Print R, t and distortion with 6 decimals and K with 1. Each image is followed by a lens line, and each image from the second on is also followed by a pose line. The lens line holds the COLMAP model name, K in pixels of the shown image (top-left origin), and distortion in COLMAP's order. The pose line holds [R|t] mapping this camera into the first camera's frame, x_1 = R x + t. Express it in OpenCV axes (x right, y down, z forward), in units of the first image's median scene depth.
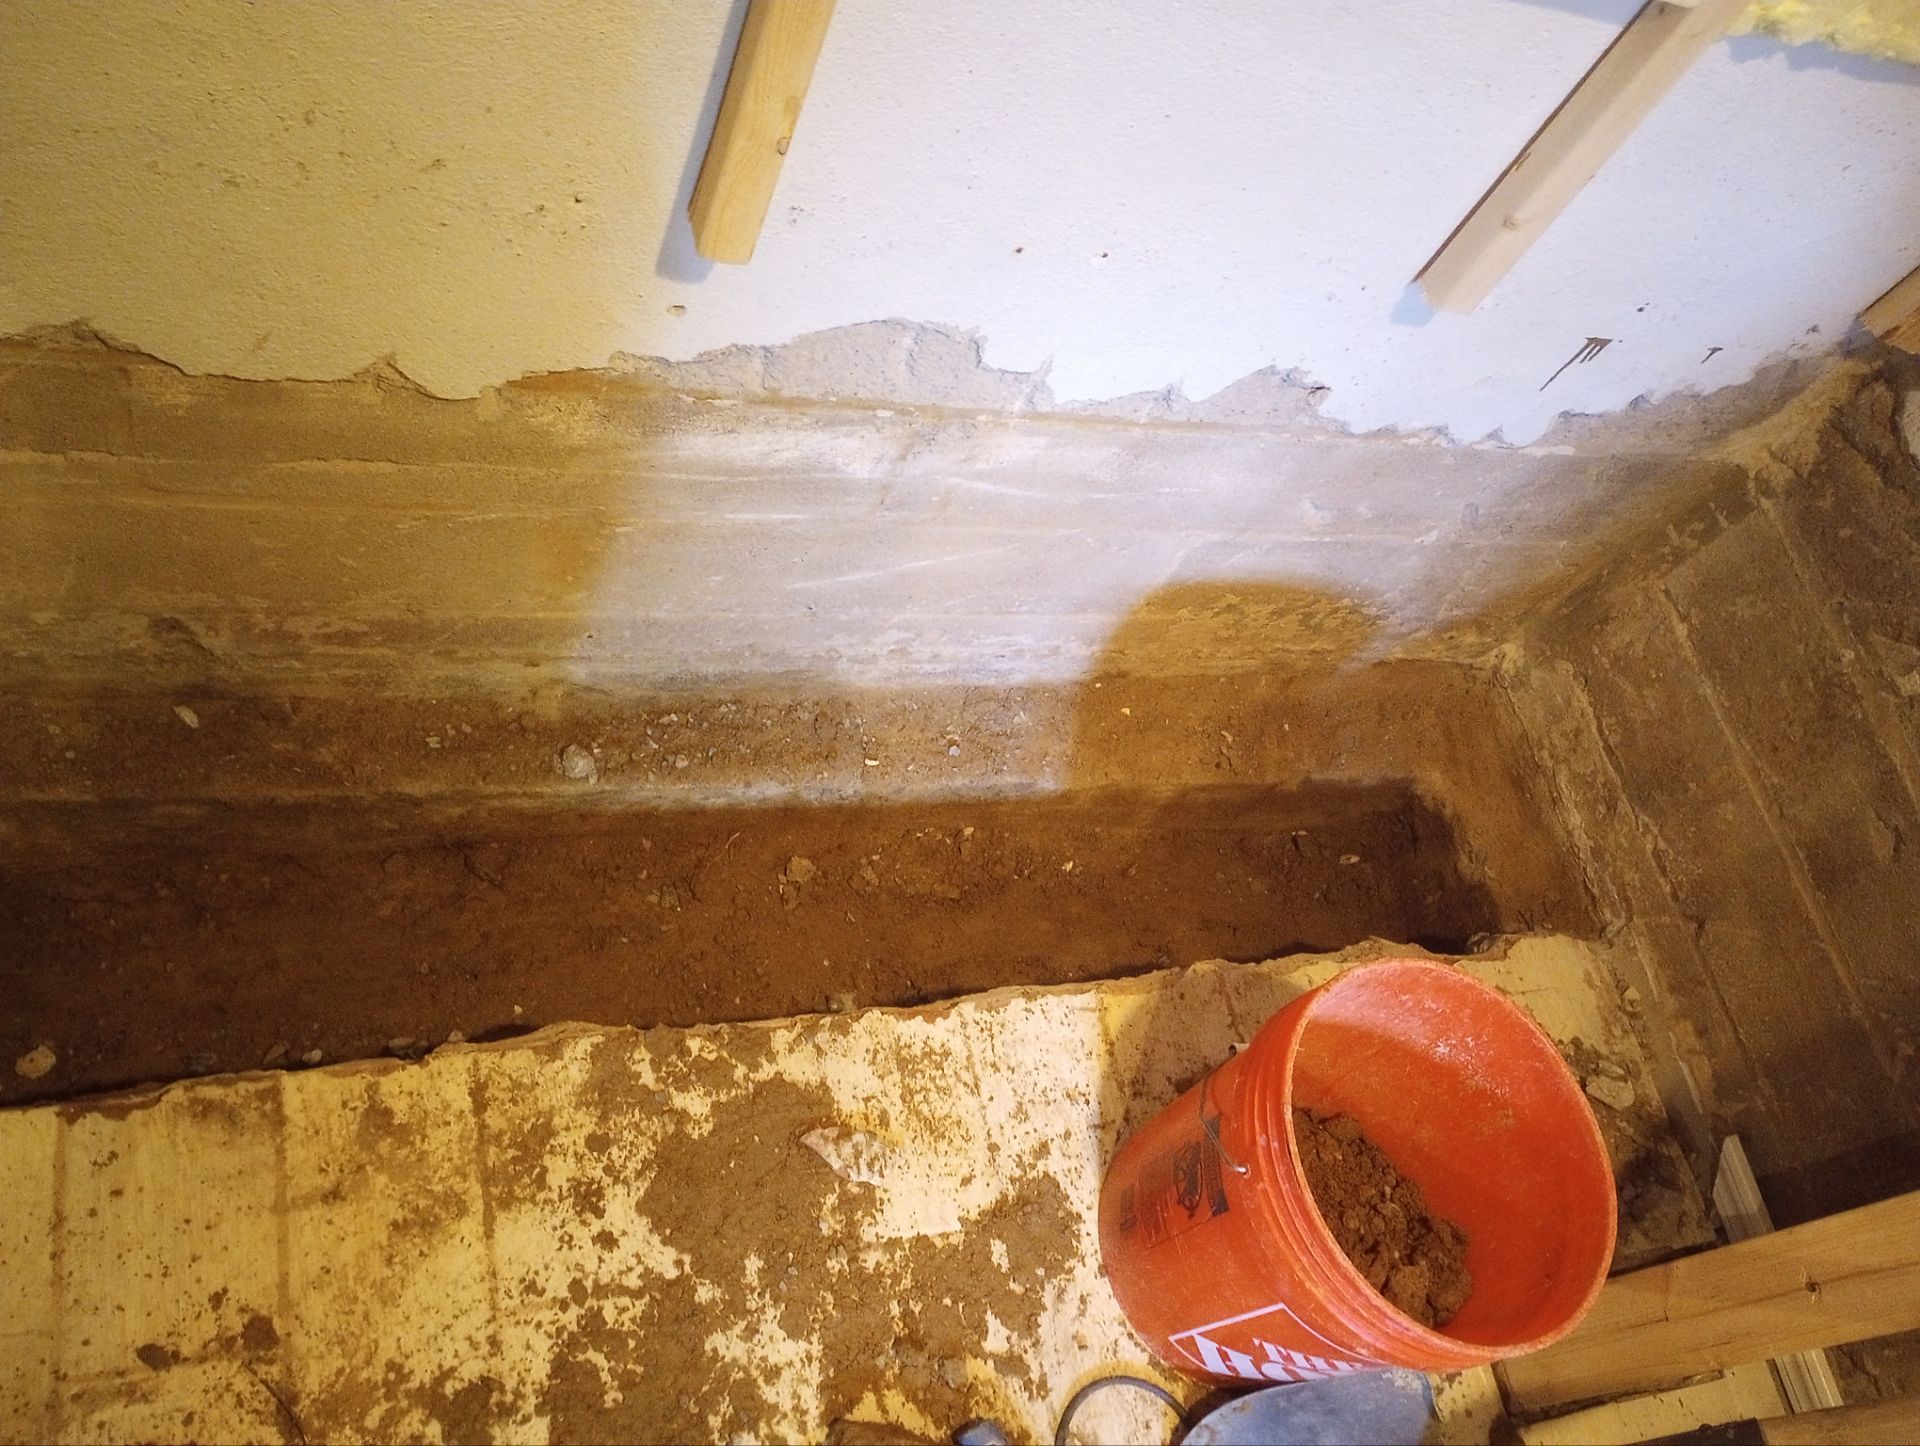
lens RADIAL K [[1550.8, 0, 939.5], [0, 1550.8, 717.3], [0, 0, 1]] dist [0.066316, -0.089214]
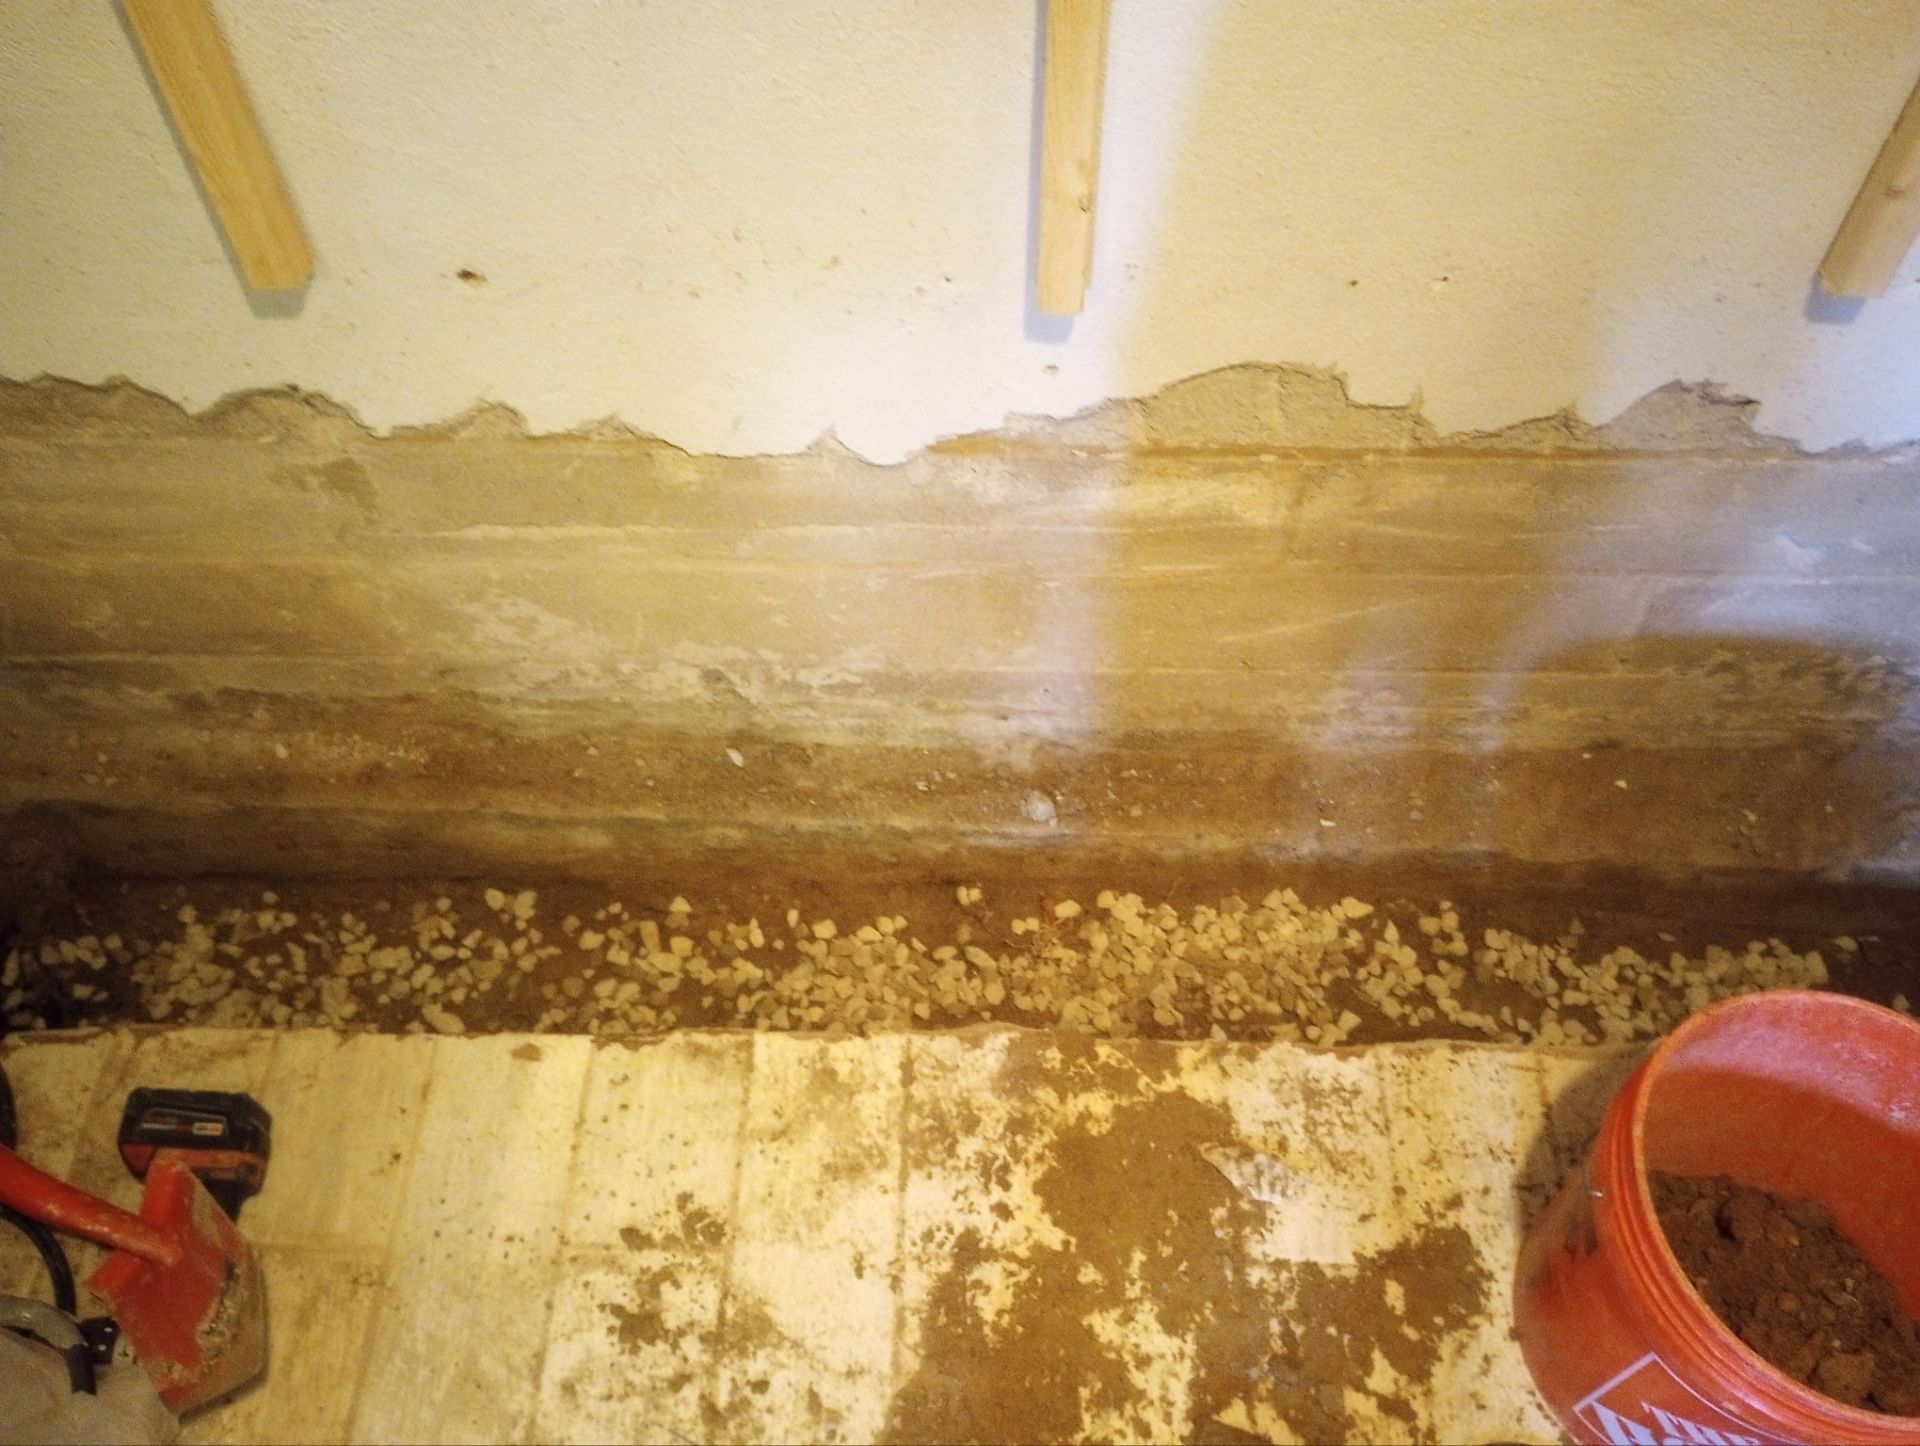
lens RADIAL K [[1550.8, 0, 964.6], [0, 1550.8, 724.1], [0, 0, 1]] dist [0.066316, -0.089214]
pose [[0.909087, -0.011341, -0.416452, 0.211543], [-0.038445, 0.993080, -0.110969, 0.110890], [0.414829, 0.116891, 0.902360, -0.039129]]
